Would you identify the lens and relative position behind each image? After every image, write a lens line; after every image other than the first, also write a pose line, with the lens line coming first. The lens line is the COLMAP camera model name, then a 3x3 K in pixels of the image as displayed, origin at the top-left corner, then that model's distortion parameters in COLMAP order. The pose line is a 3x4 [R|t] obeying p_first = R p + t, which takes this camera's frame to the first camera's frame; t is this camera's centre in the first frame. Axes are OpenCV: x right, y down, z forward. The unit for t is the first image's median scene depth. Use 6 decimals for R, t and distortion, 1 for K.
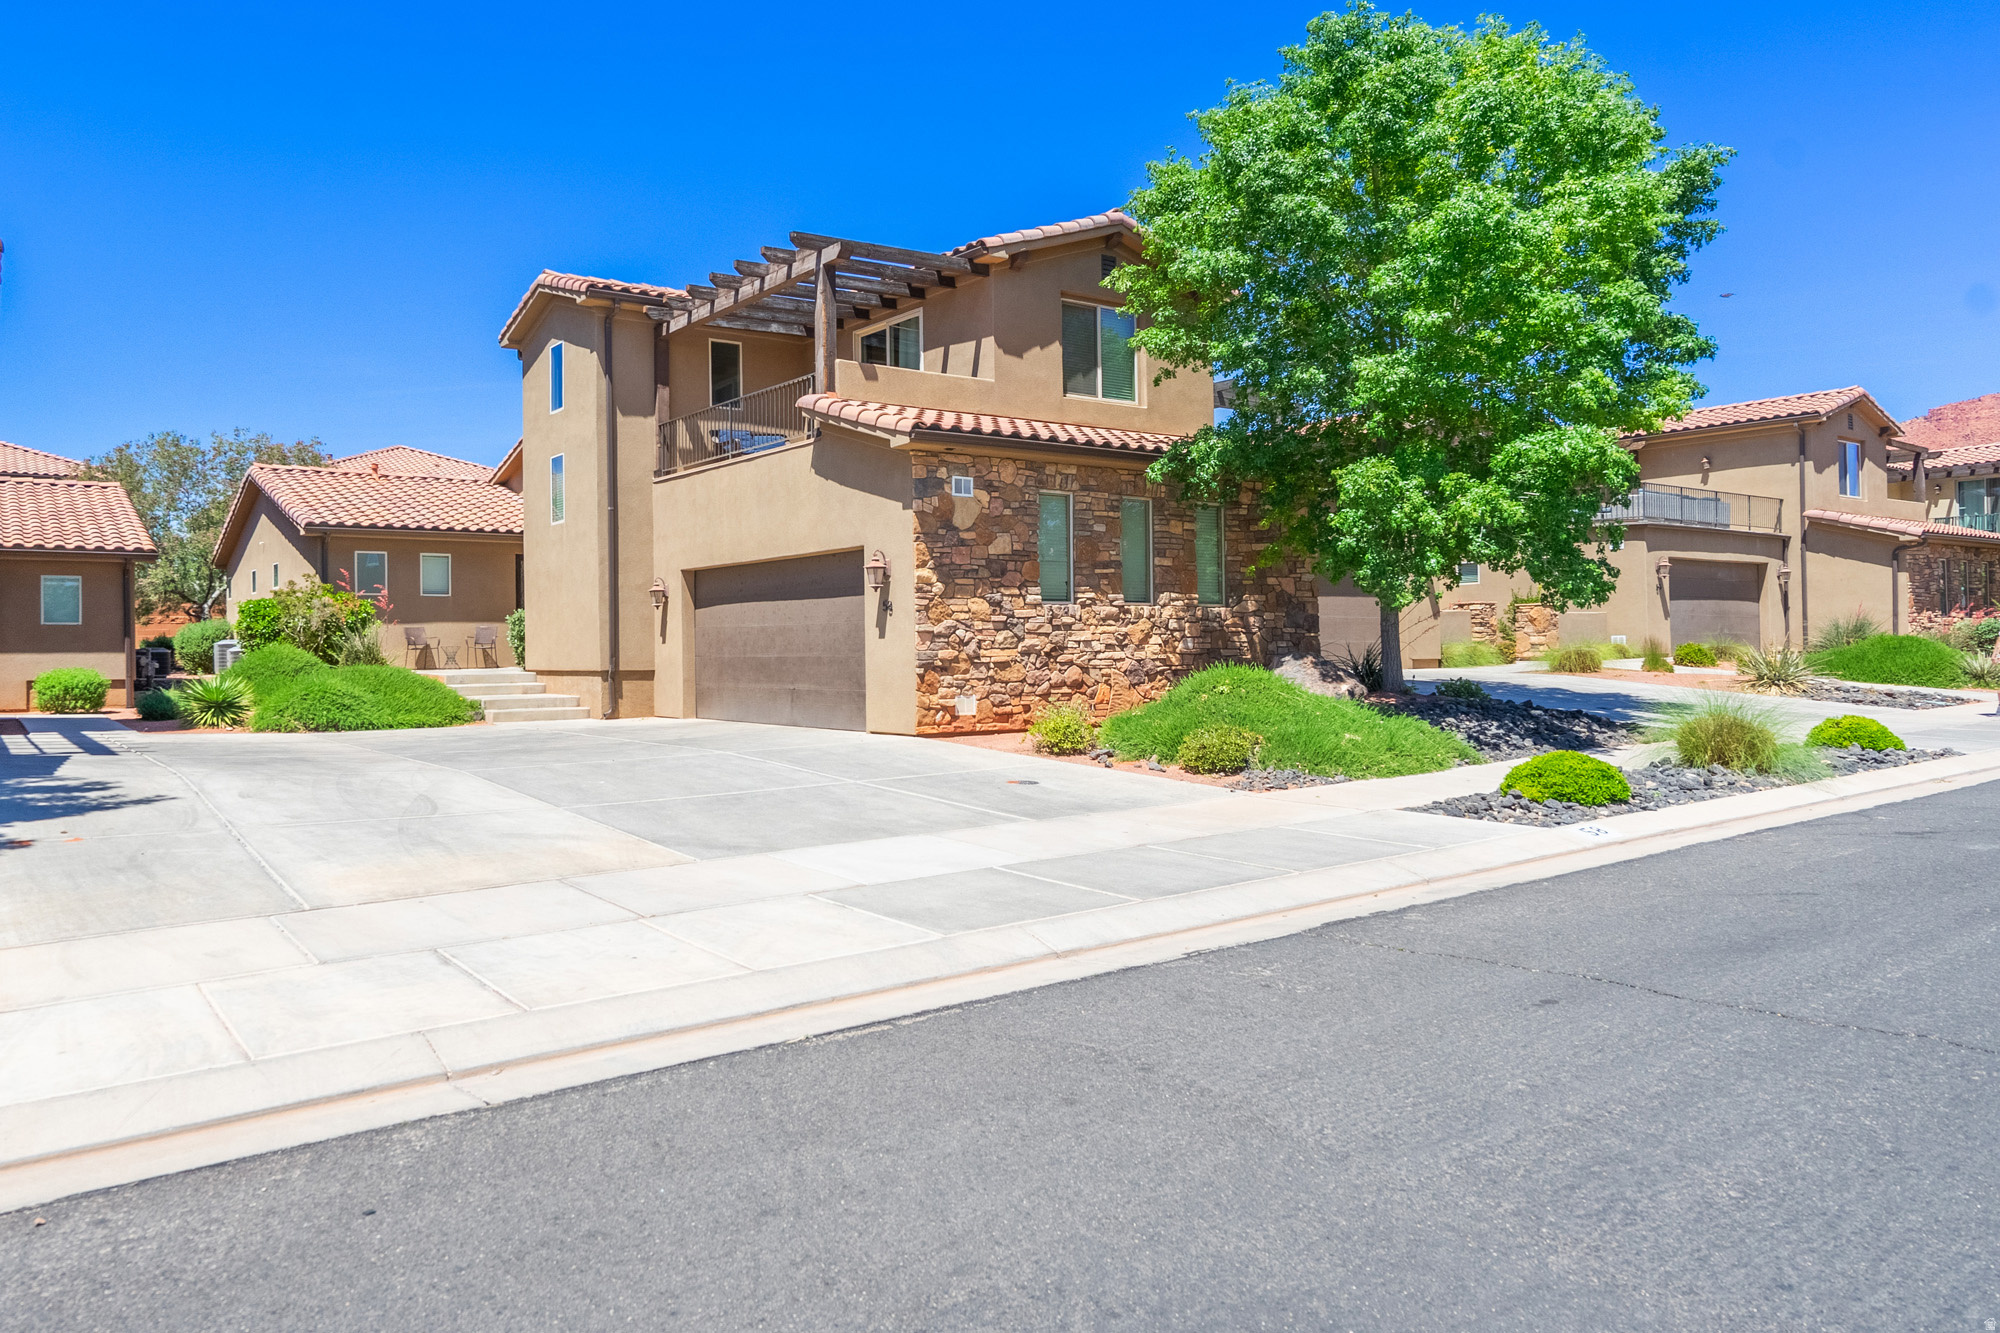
lens RADIAL K [[1435.6, 0, 1075.0], [0, 1435.6, 644.2], [0, 0, 1]] dist [-0.014144, 0.001588]
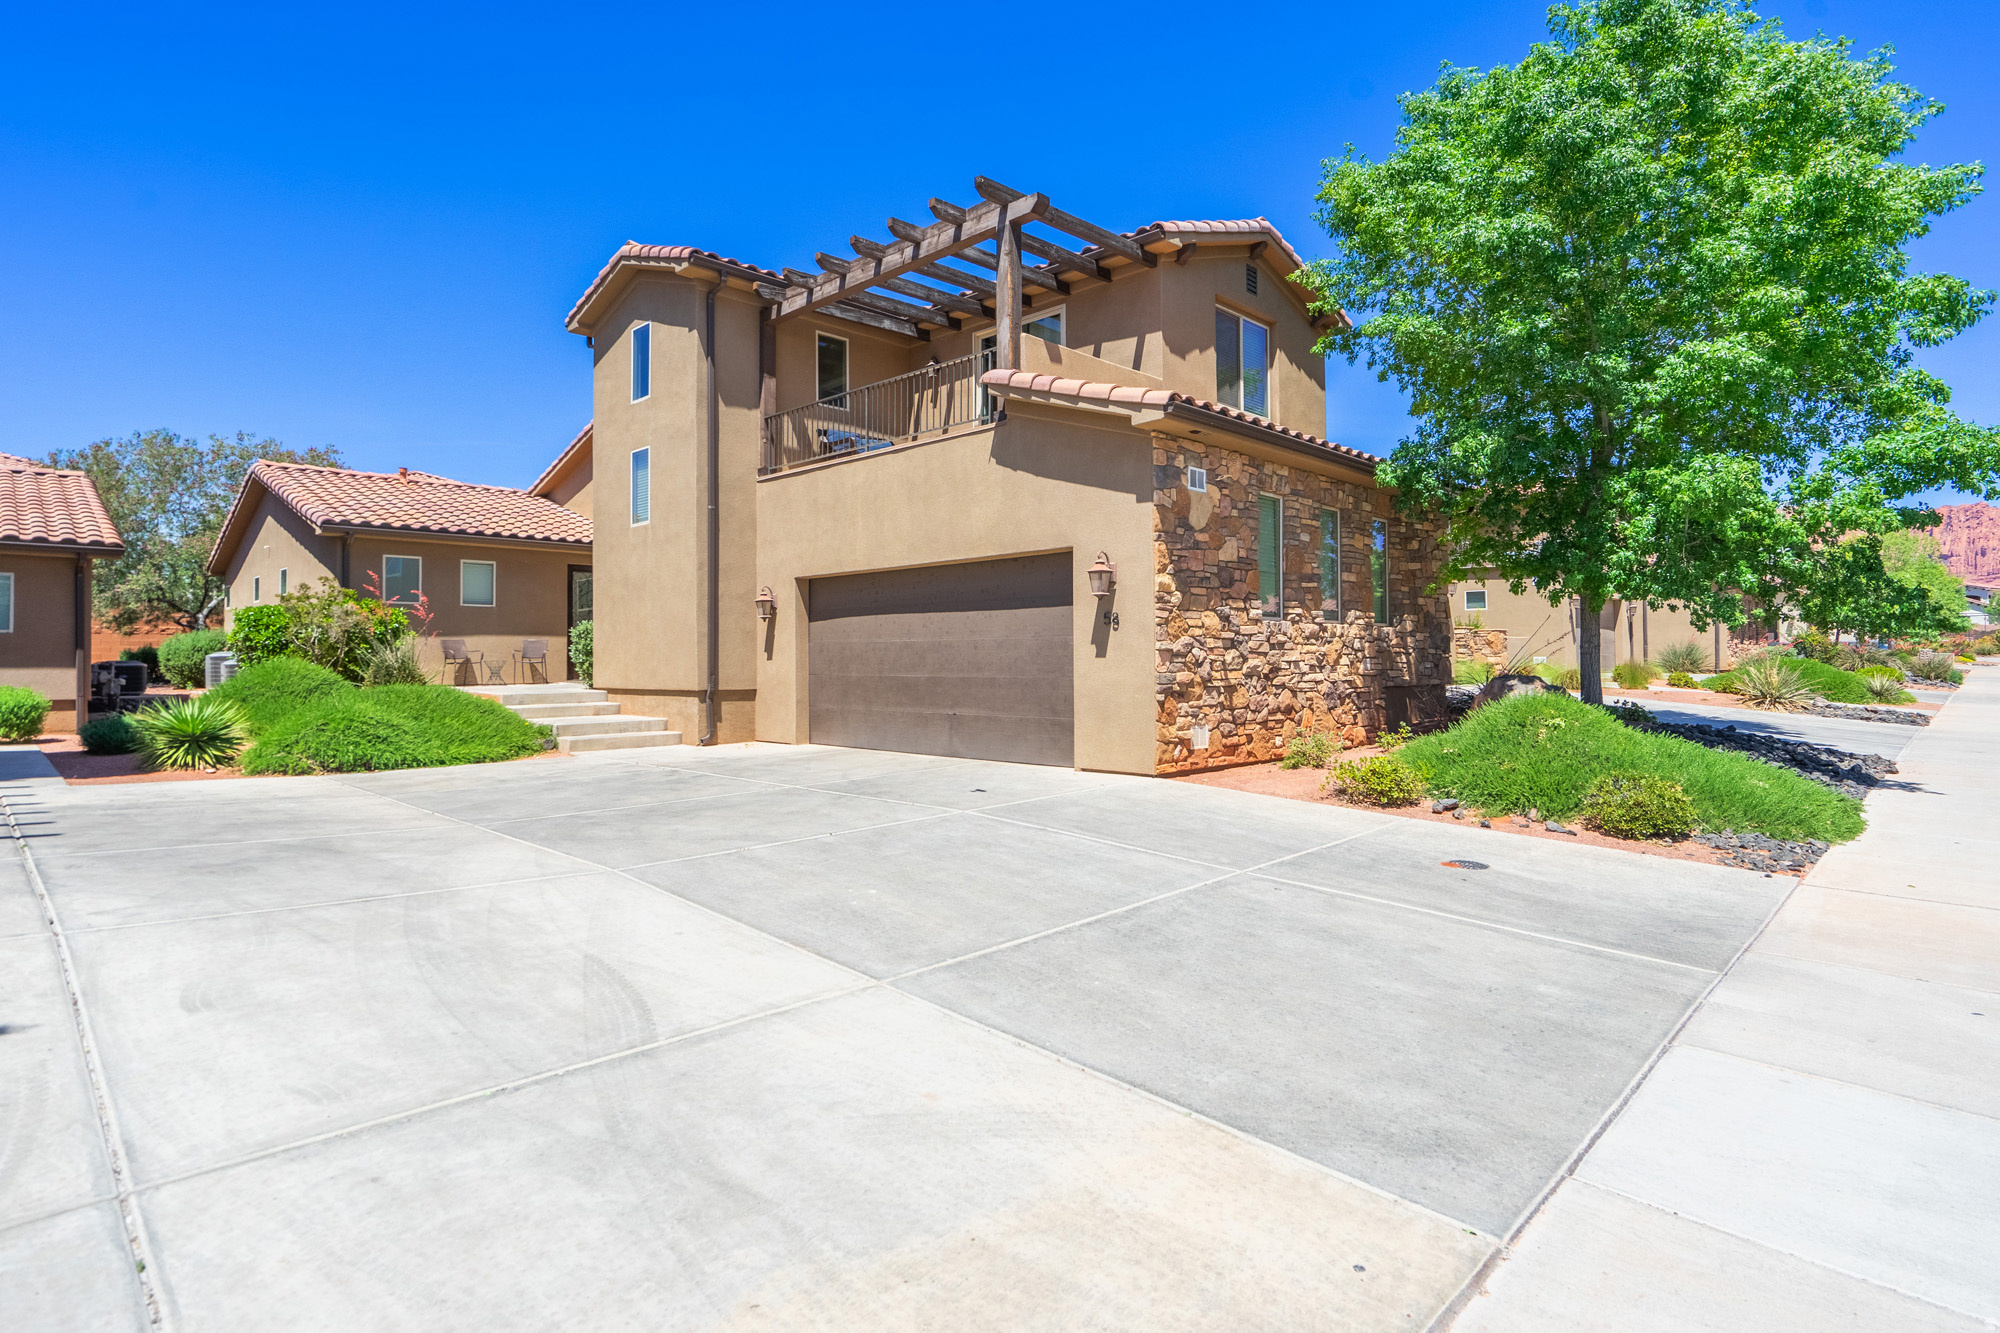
lens RADIAL K [[1000.2, 0, 1103.1], [0, 1000.2, 647.9], [0, 0, 1]] dist [-0.006546, 0.000362]
pose [[0.984139, 0.008349, 0.177203, -0.203494], [-0.006482, 0.999917, -0.011108, -0.002775], [-0.177281, 0.009783, 0.984112, 0.366273]]
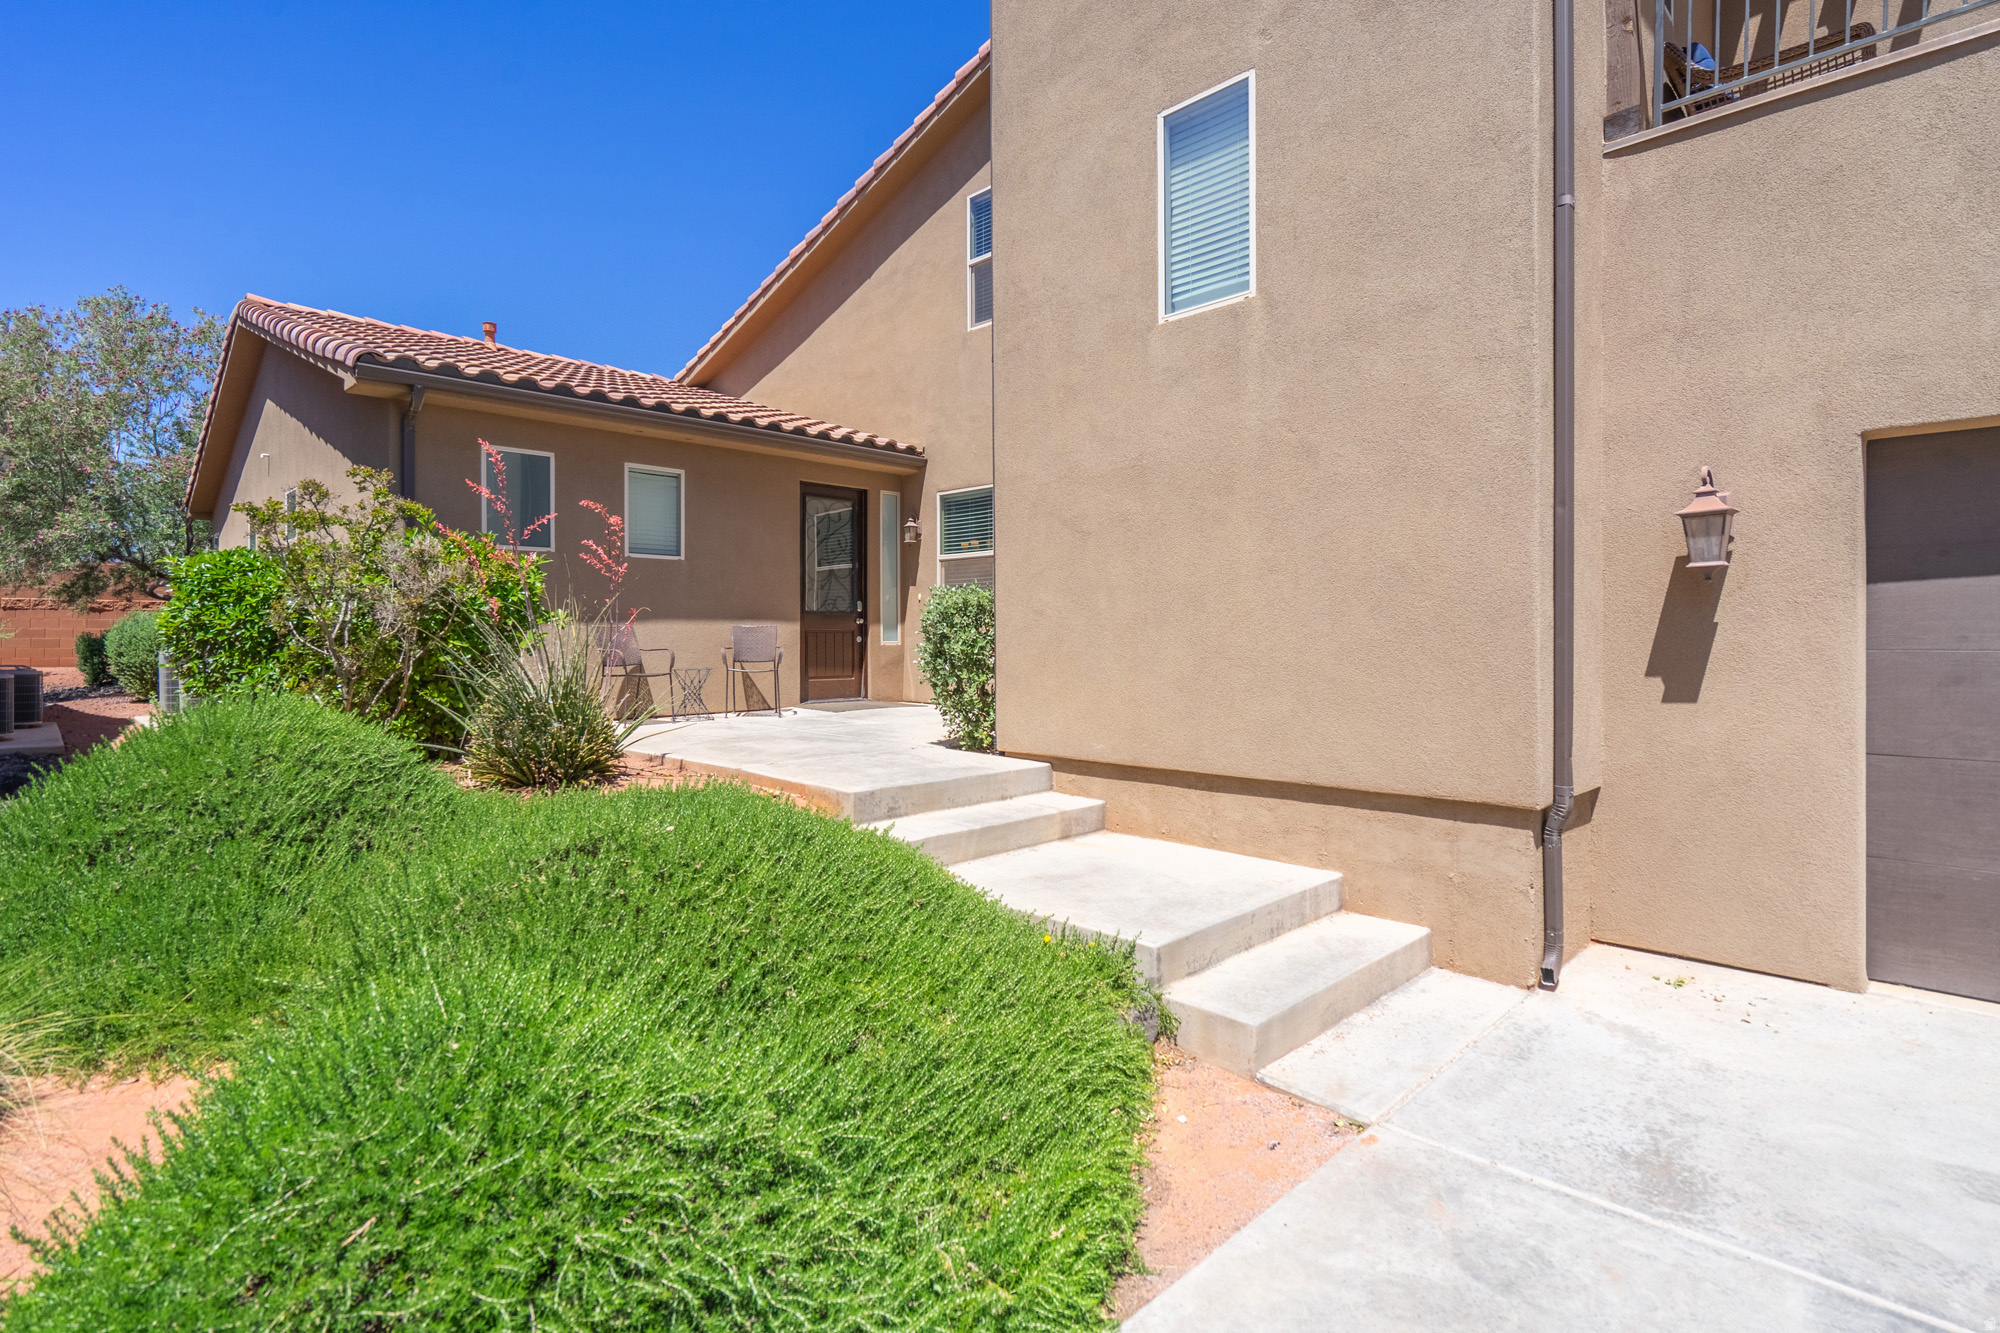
lens RADIAL K [[1000.2, 0, 999.7], [0, 1000.2, 647.2], [0, 0, 1]] dist [-0.006546, 0.000362]
pose [[0.996319, 0.012314, 0.084839, -0.466449], [-0.013060, 0.999881, 0.008244, -0.012316], [-0.084727, -0.009322, 0.996361, 0.862225]]
